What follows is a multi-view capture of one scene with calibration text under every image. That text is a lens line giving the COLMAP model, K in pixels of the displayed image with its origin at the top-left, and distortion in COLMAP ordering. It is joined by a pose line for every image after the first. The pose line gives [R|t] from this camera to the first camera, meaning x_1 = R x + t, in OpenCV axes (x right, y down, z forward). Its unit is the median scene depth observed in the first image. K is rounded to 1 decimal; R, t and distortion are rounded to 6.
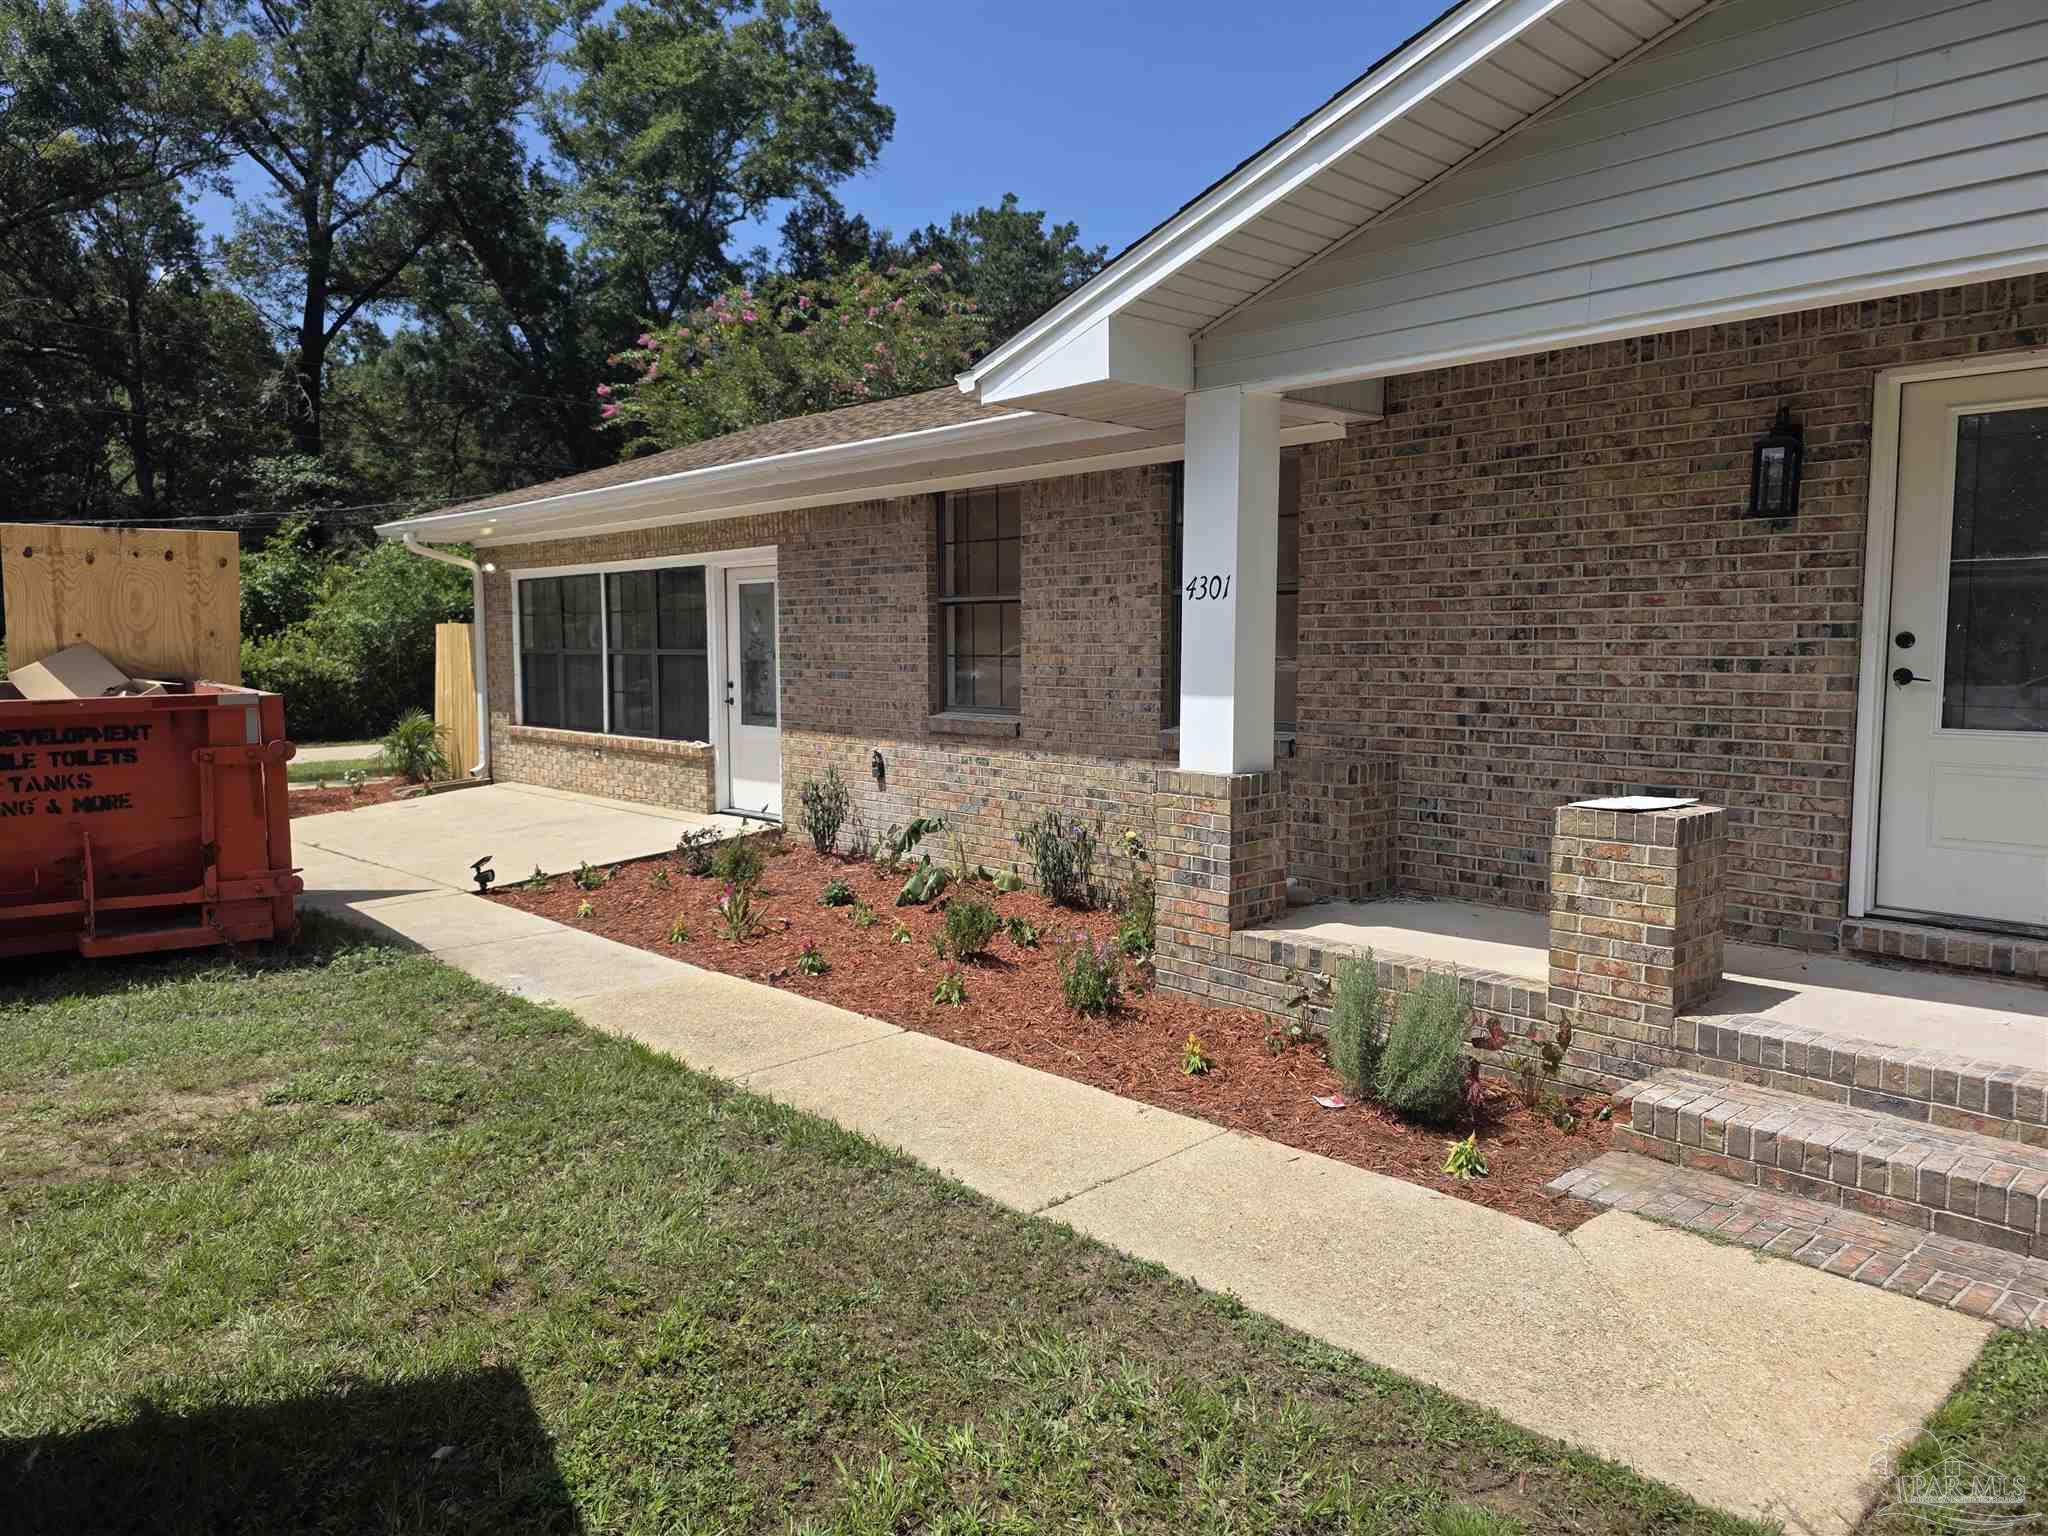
lens RADIAL K [[1362.5, 0, 996.1], [0, 1362.5, 761.4], [0, 0, 1]] dist [0.041960, -0.040499]
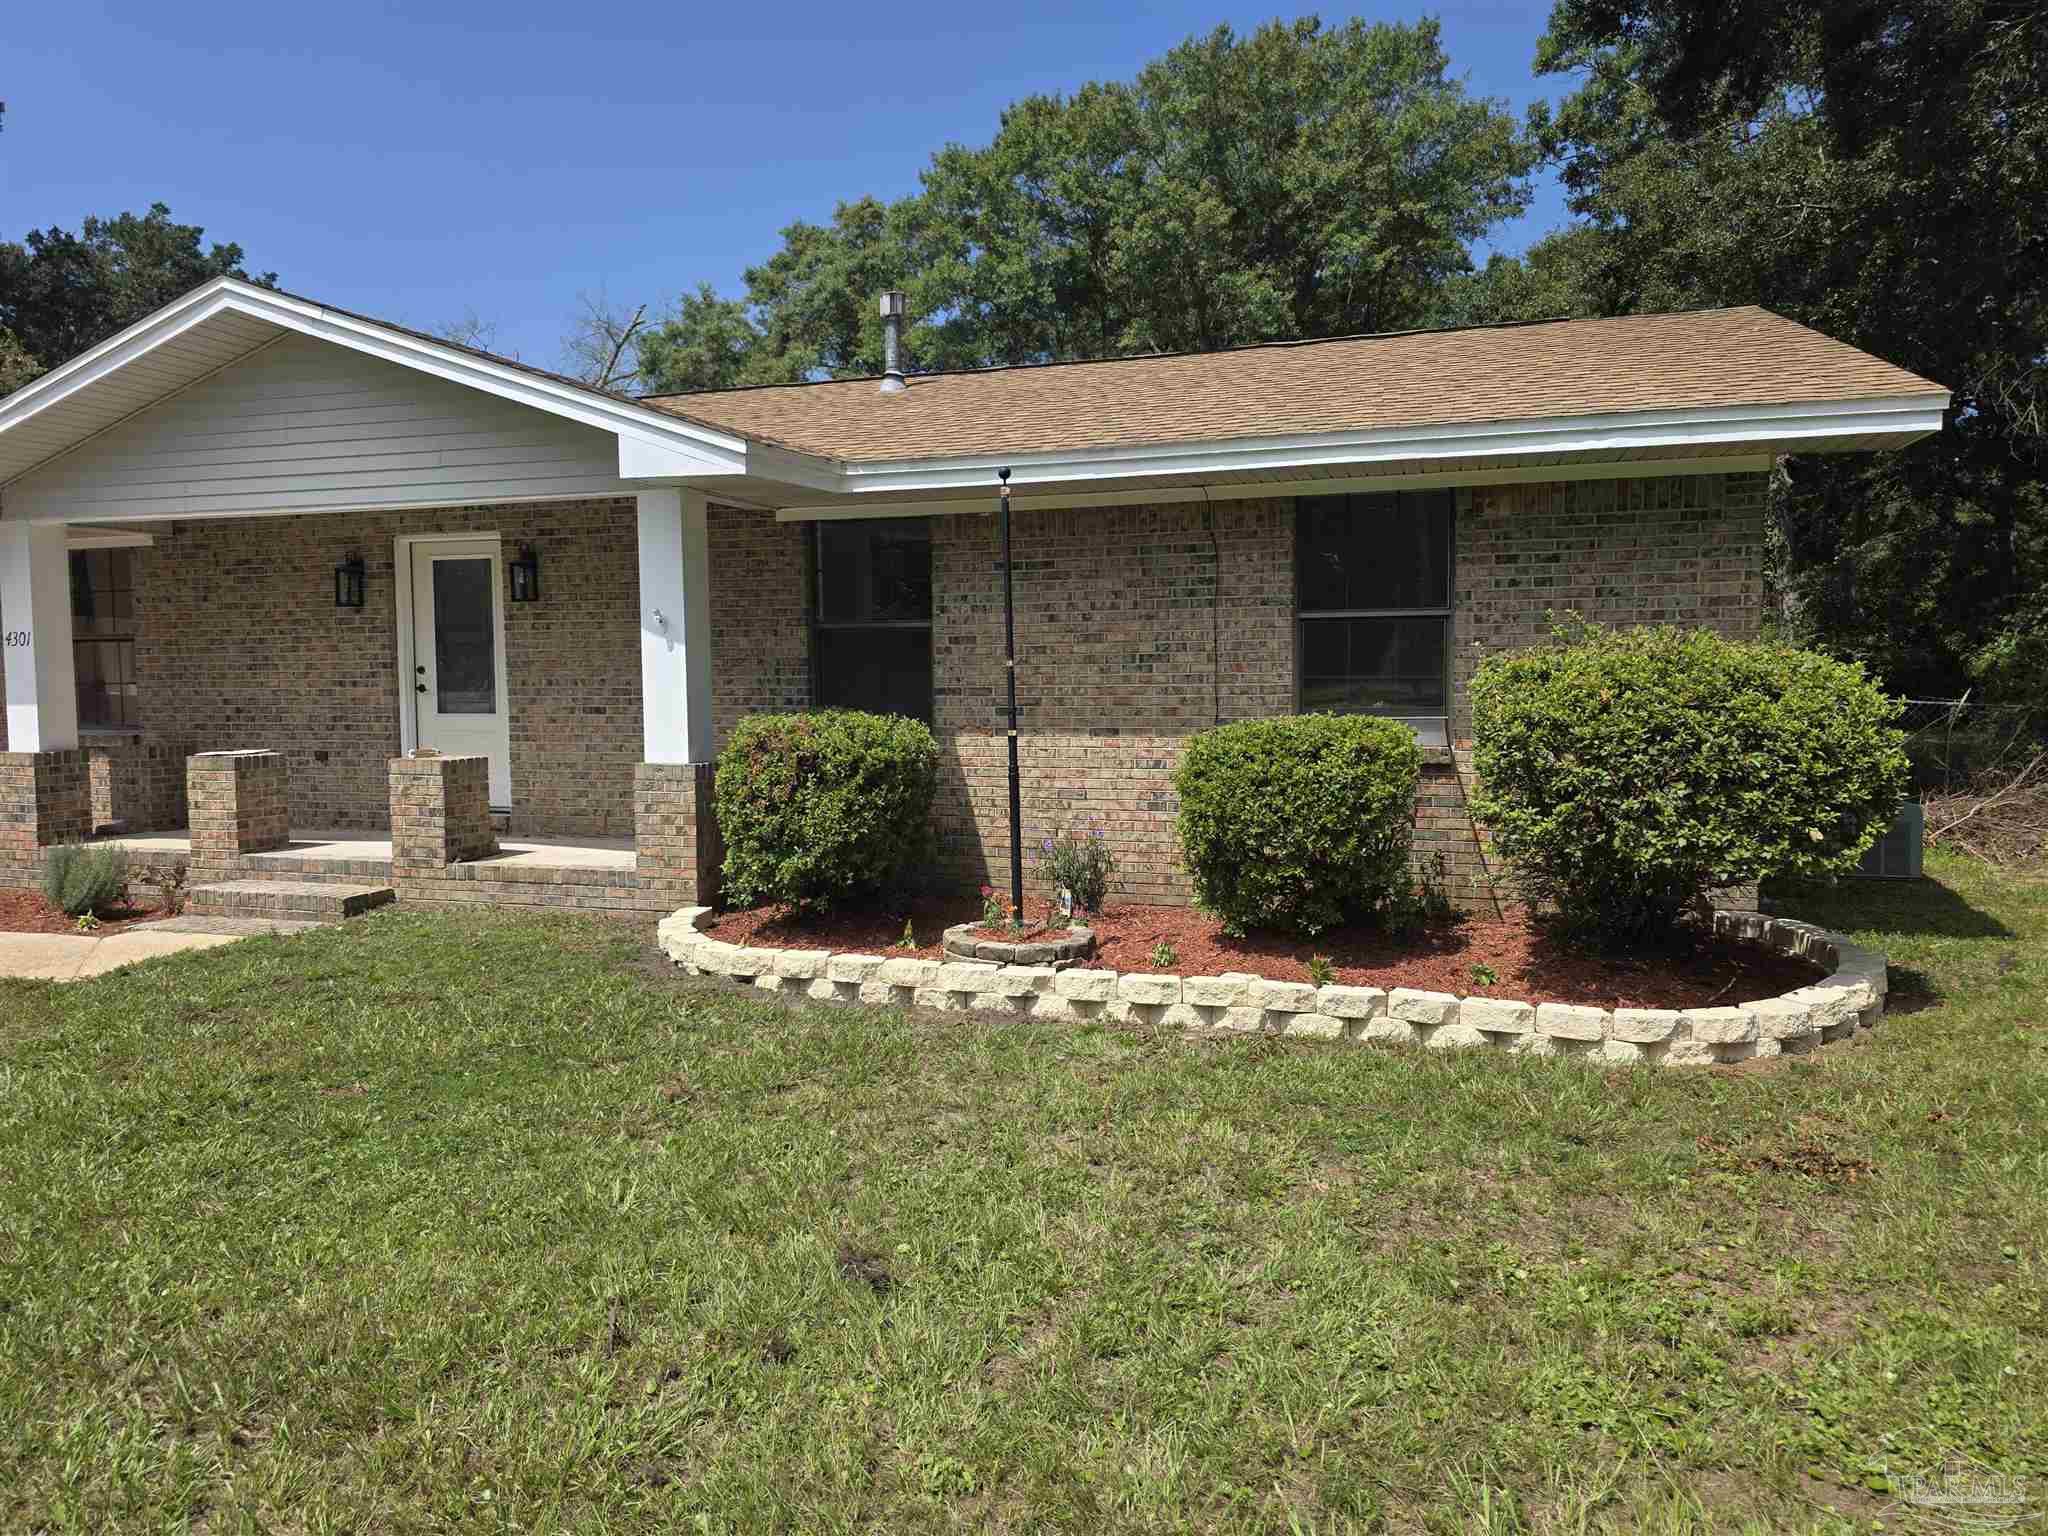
lens RADIAL K [[1362.5, 0, 996.1], [0, 1362.5, 761.4], [0, 0, 1]] dist [0.041960, -0.040499]
pose [[0.872155, -0.037996, 0.487752, 0.354408], [0.049709, 0.998702, -0.011087, 0.092634], [-0.486698, 0.033916, 0.872912, -0.977277]]
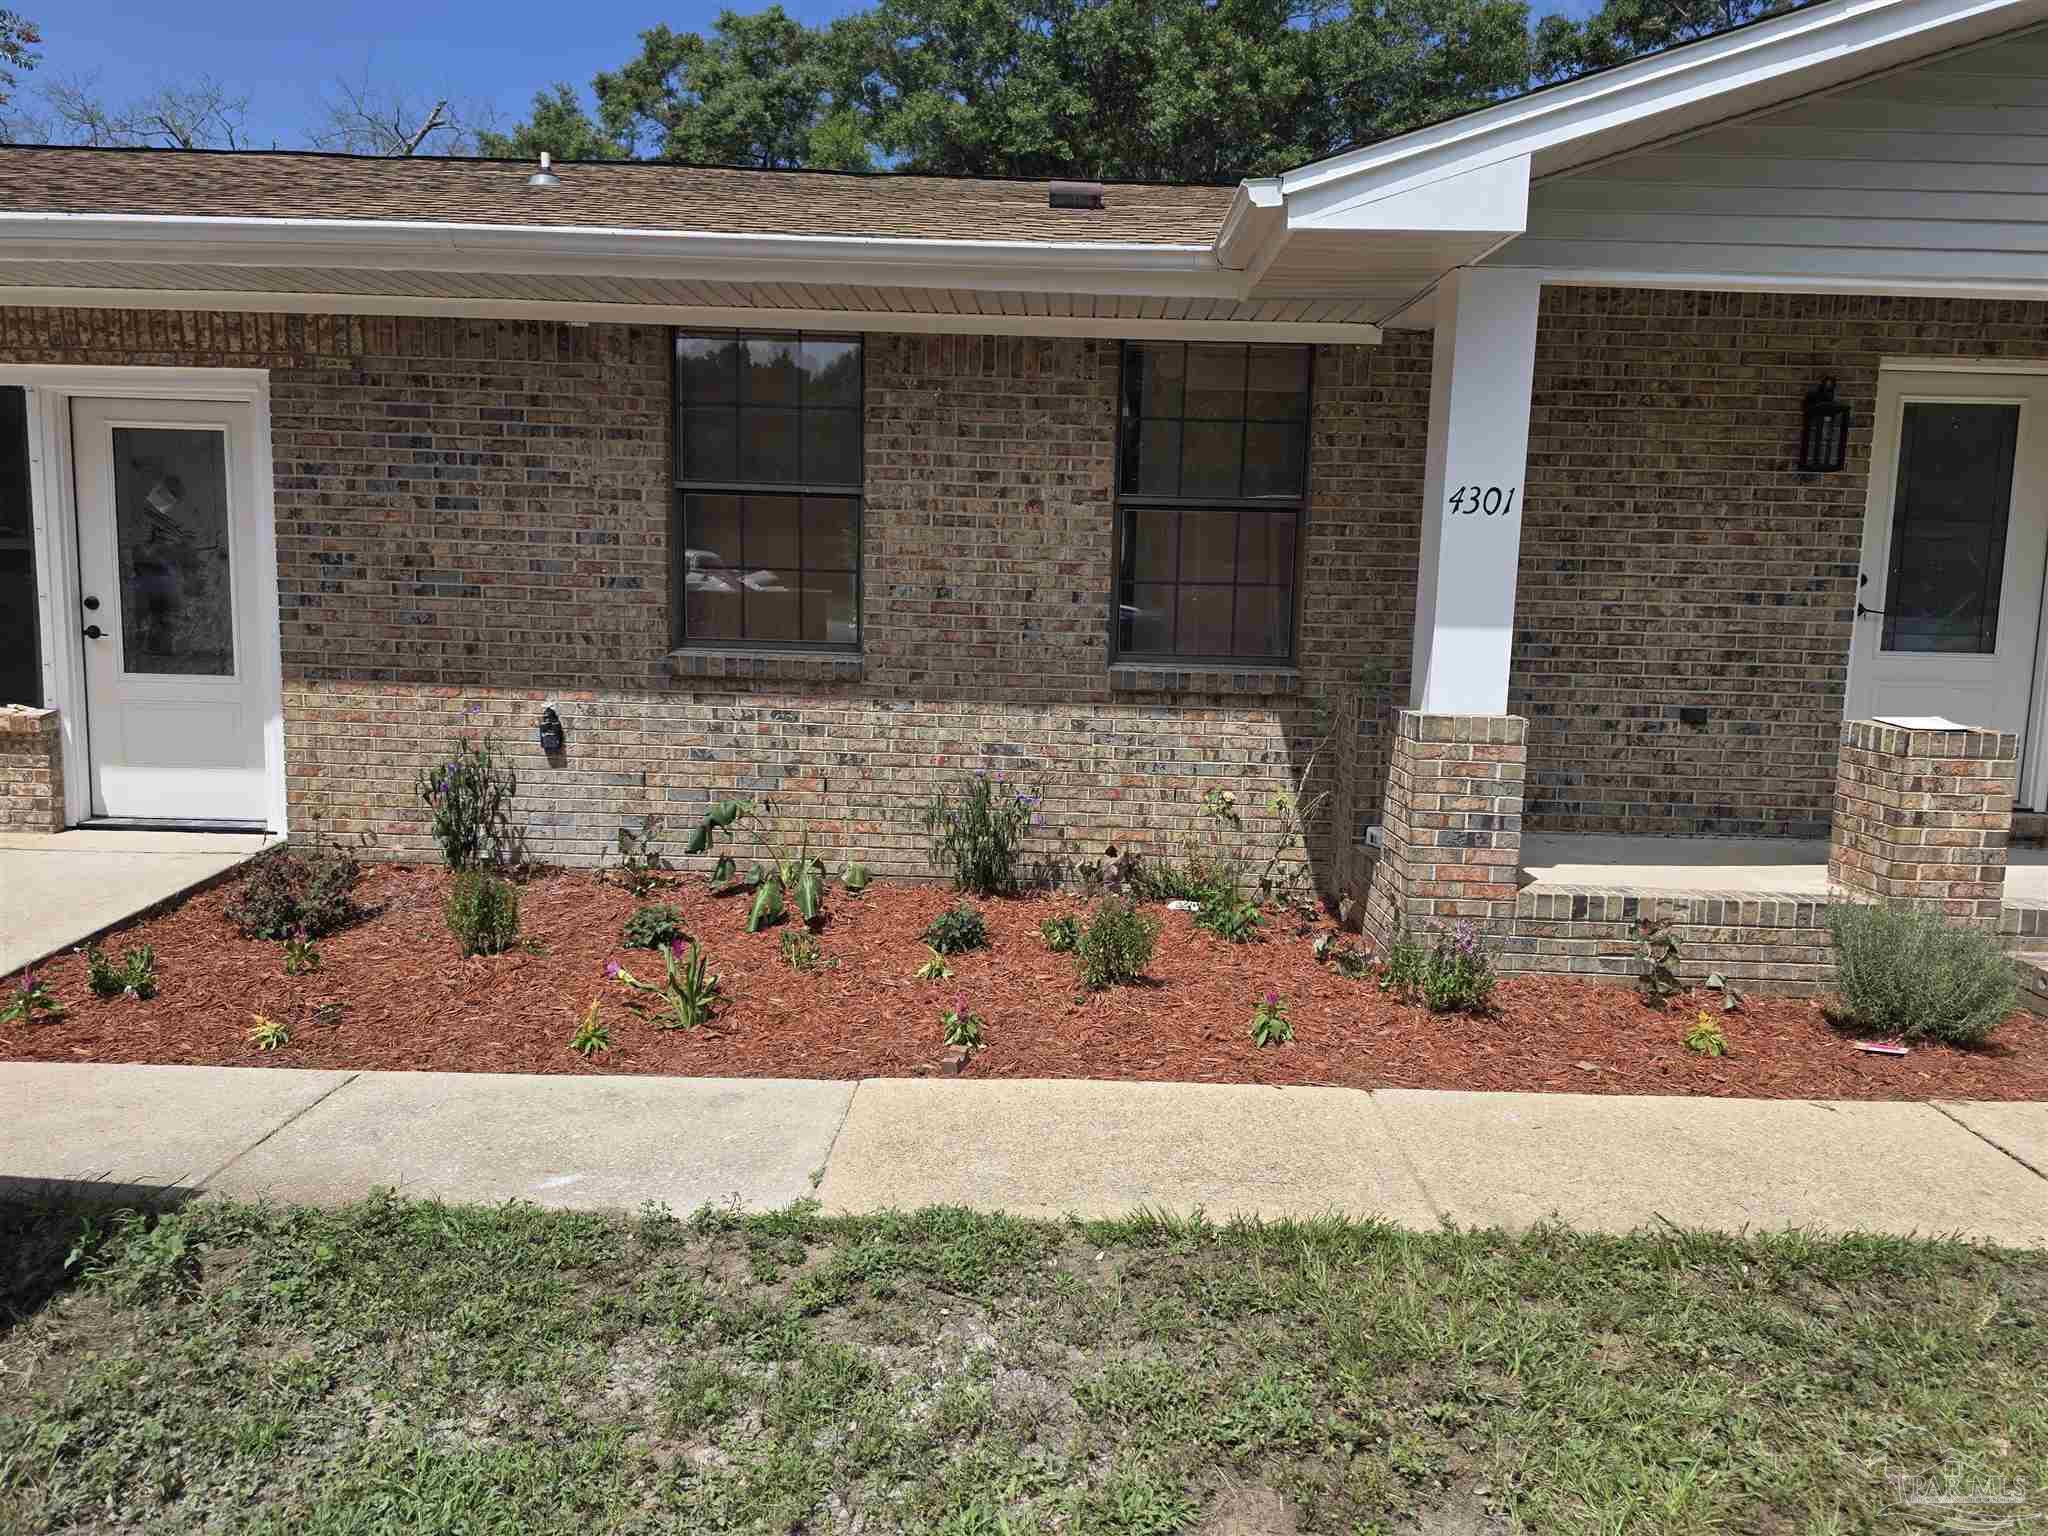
lens RADIAL K [[1367.9, 0, 1070.2], [0, 1367.9, 750.3], [0, 0, 1]] dist [0.059540, -0.057393]
pose [[0.683184, -0.068964, 0.726982, -0.640616], [0.034172, 0.997459, 0.062509, -0.032395], [-0.729446, -0.017863, 0.683805, 0.570351]]
